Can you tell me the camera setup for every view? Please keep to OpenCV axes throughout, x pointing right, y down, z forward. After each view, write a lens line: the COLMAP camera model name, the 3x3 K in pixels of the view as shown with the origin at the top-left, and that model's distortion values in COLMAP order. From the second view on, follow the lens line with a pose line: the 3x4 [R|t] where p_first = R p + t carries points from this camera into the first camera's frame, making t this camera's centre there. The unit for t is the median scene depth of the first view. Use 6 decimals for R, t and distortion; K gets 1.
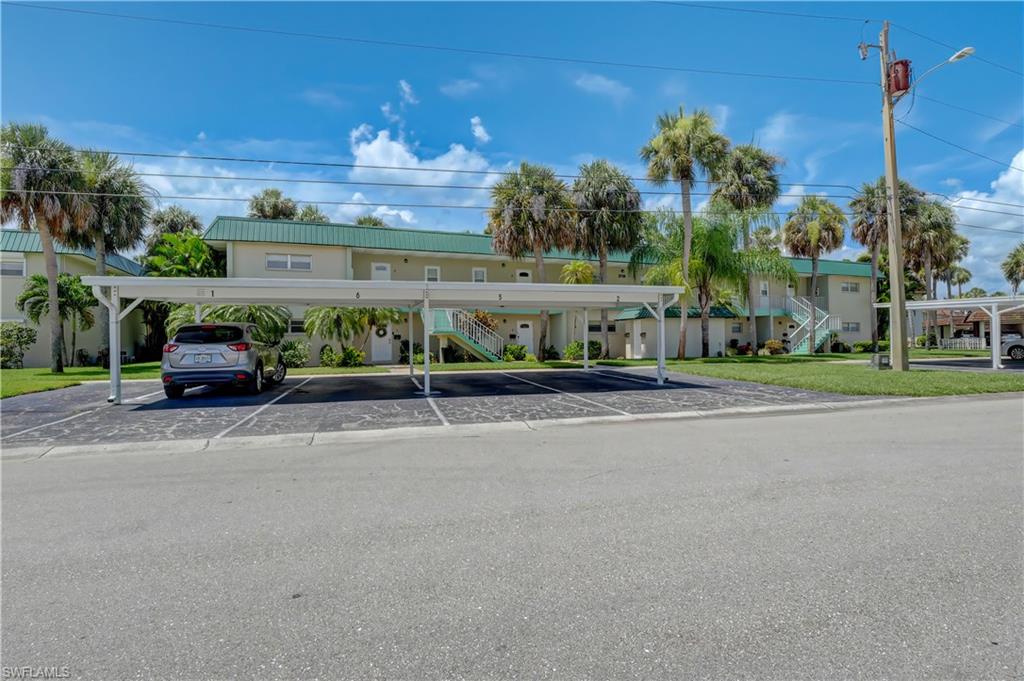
lens RADIAL K [[507.1, 0, 512.0], [0, 507.1, 340.5], [0, 0, 1]] dist [-0.000756, -0.000448]
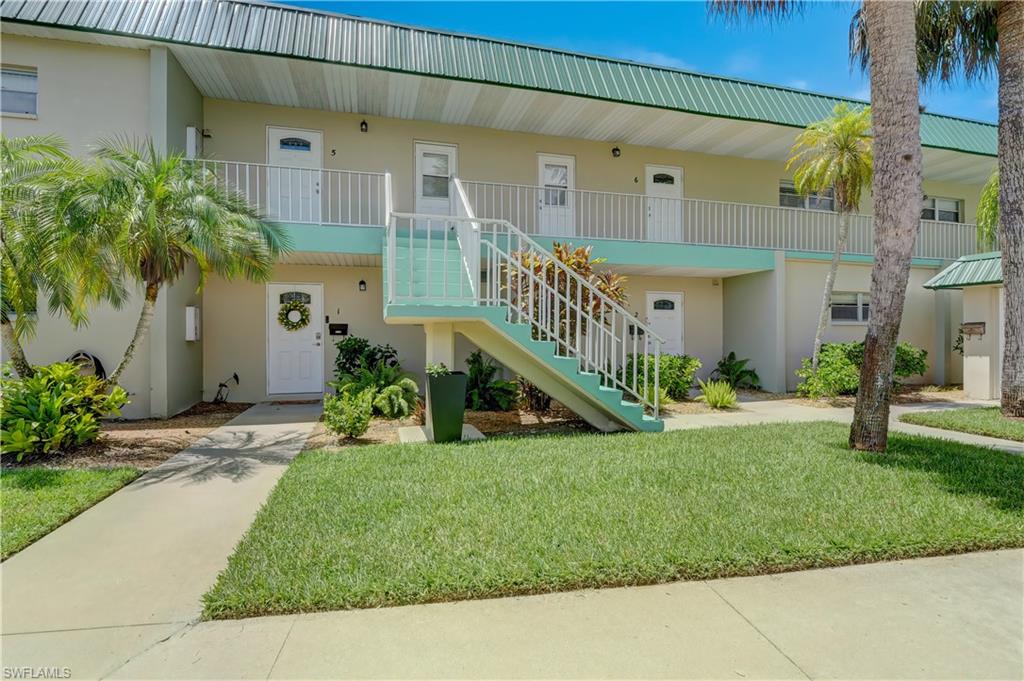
lens RADIAL K [[507.1, 0, 512.0], [0, 507.1, 340.5], [0, 0, 1]] dist [-0.000756, -0.000448]
pose [[0.995592, 0.008911, -0.093370, -0.066356], [-0.007727, 0.999885, 0.013039, -0.004745], [0.093476, -0.012260, 0.995546, 0.659172]]
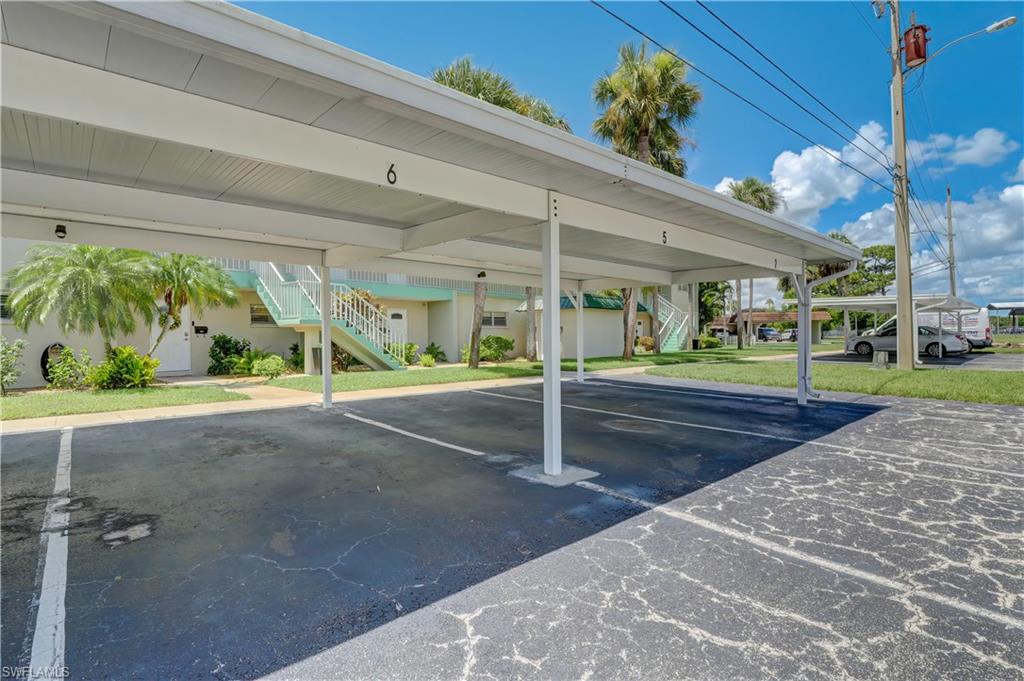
lens RADIAL K [[507.1, 0, 512.0], [0, 507.1, 340.5], [0, 0, 1]] dist [-0.000756, -0.000448]
pose [[0.891677, -0.001957, 0.452669, -0.175769], [-0.001409, 0.999974, 0.007099, 0.000727], [-0.452671, -0.006967, 0.891650, 0.320903]]
